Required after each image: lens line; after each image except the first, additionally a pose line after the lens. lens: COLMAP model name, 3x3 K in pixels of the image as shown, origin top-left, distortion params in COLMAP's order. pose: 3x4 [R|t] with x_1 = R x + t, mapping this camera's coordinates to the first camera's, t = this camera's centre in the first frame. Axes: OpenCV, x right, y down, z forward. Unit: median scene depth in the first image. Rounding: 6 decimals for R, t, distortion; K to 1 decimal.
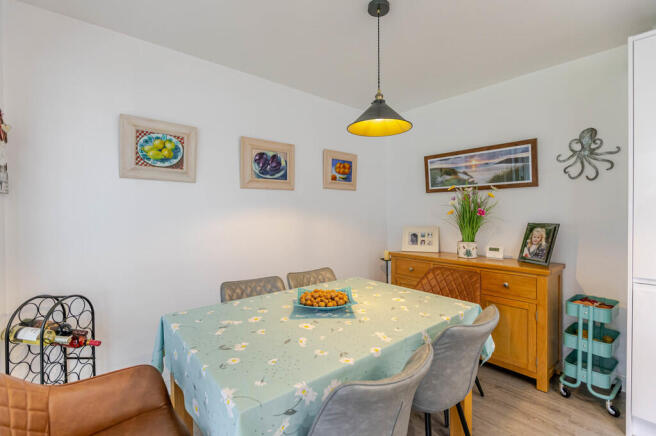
lens RADIAL K [[296.5, 0, 327.7], [0, 296.5, 215.2], [0, 0, 1]] dist [-0.003914, -0.000020]
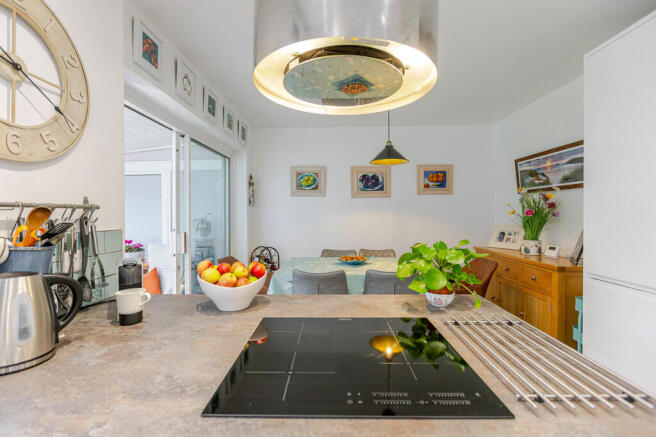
lens RADIAL K [[296.5, 0, 327.7], [0, 296.5, 215.7], [0, 0, 1]] dist [-0.003914, -0.000020]
pose [[0.744033, 0.007956, -0.668096, 0.644620], [-0.004686, 0.999967, 0.006690, -0.002218], [0.668127, -0.001847, 0.744045, -0.287101]]
